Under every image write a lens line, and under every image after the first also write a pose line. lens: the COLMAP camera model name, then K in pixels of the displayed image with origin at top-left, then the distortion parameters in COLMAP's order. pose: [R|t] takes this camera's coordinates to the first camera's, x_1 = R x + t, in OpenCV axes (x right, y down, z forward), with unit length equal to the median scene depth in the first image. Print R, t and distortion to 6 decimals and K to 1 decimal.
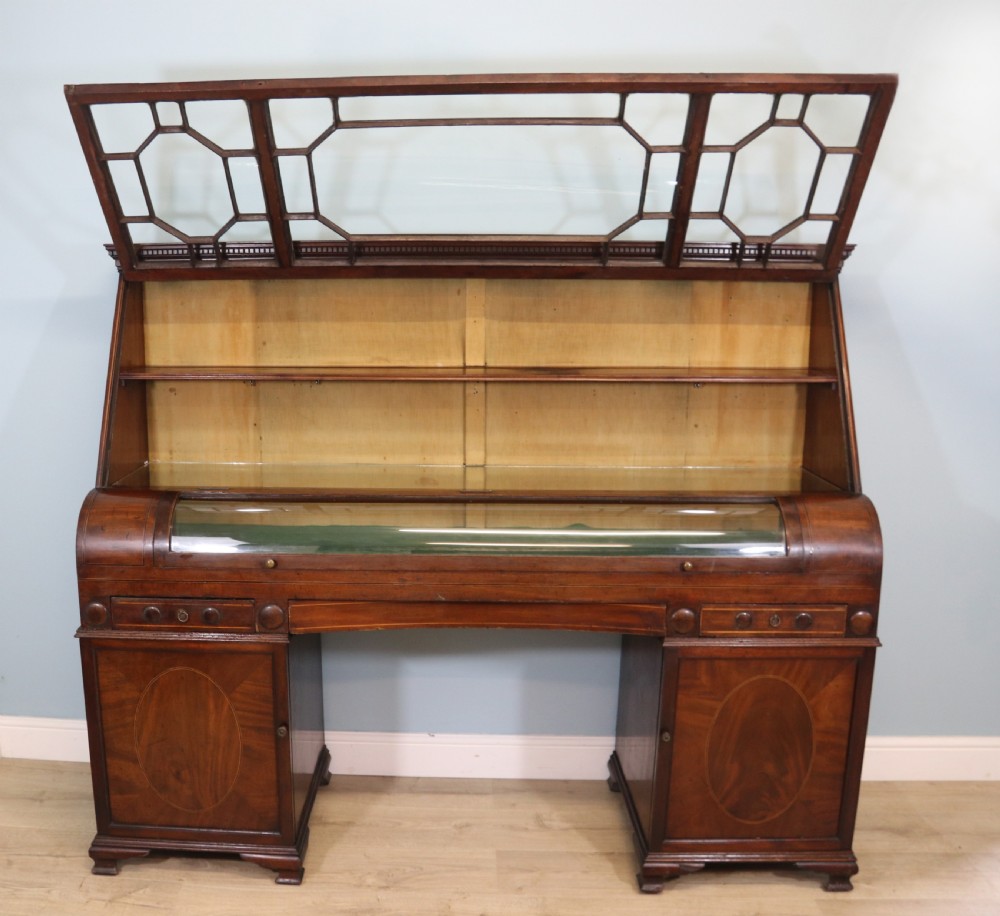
lens RADIAL K [[1029.3, 0, 412.9], [0, 1029.3, 477.4], [0, 0, 1]] dist [-0.133915, 0.000000]
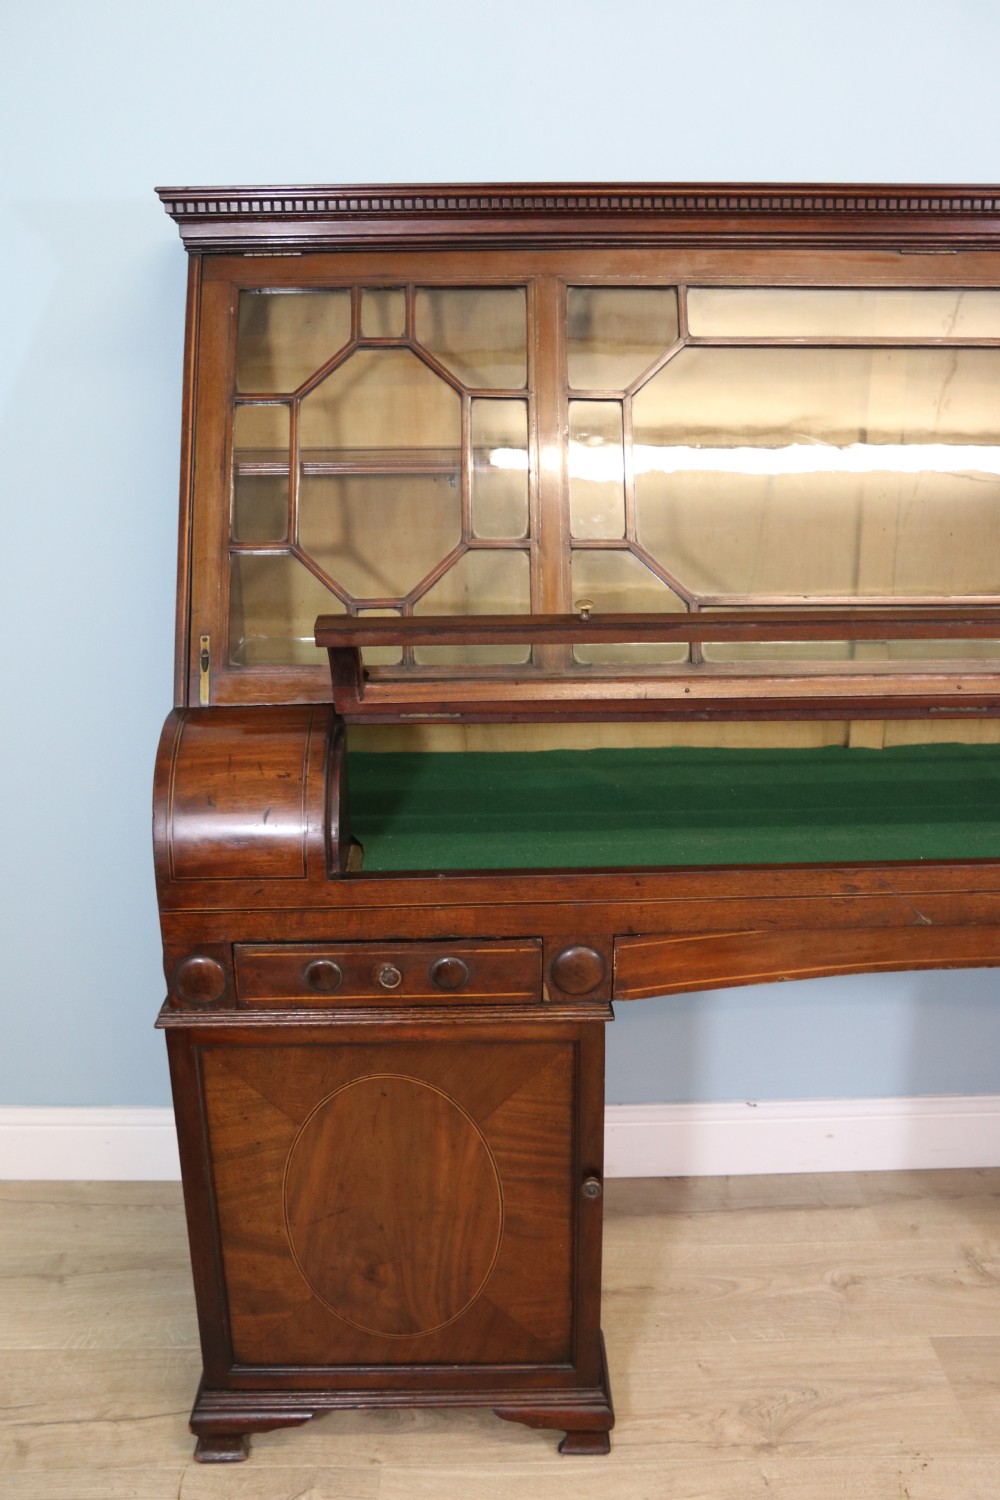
lens RADIAL K [[1298.8, 0, 497.1], [0, 1298.8, 753.8], [0, 0, 1]] dist [-0.106884, 0.098224]
pose [[0.997533, -0.028277, 0.064259, -0.207257], [0.020831, 0.993294, 0.113725, -0.034837], [-0.067044, -0.112105, 0.991432, 0.399508]]
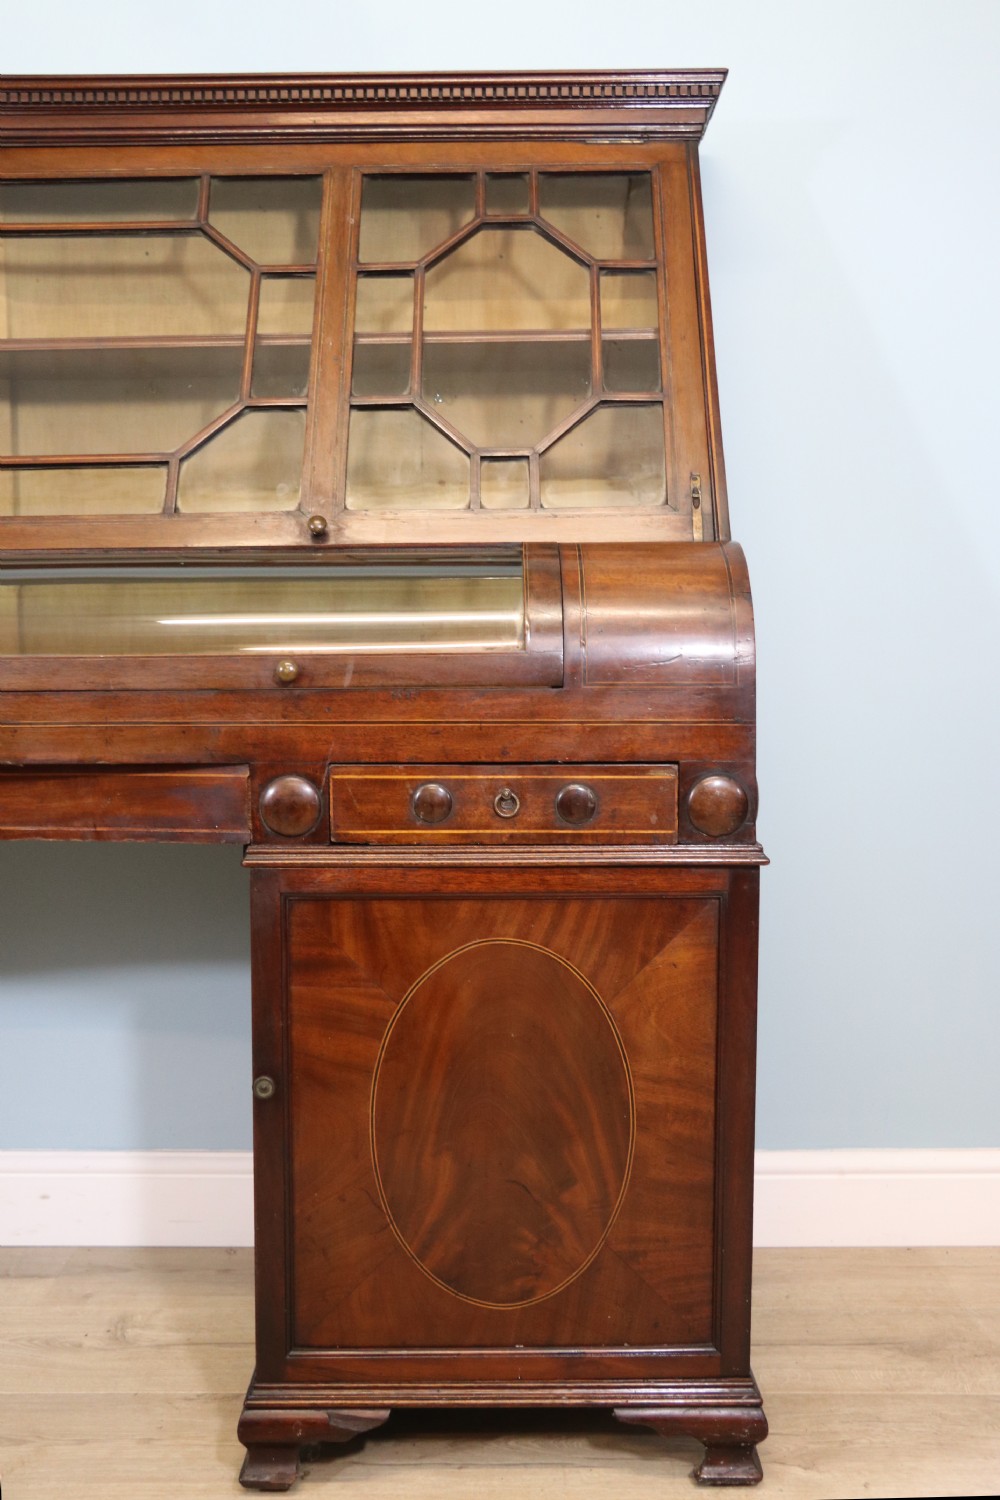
lens RADIAL K [[1437.0, 0, 494.3], [0, 1437.0, 748.1], [0, 0, 1]] dist [-0.042035, 0.000000]
pose [[0.999048, -0.010747, 0.042274, 0.313124], [0.015726, 0.992738, -0.119261, 0.183002], [-0.040685, 0.119812, 0.991963, 0.372688]]
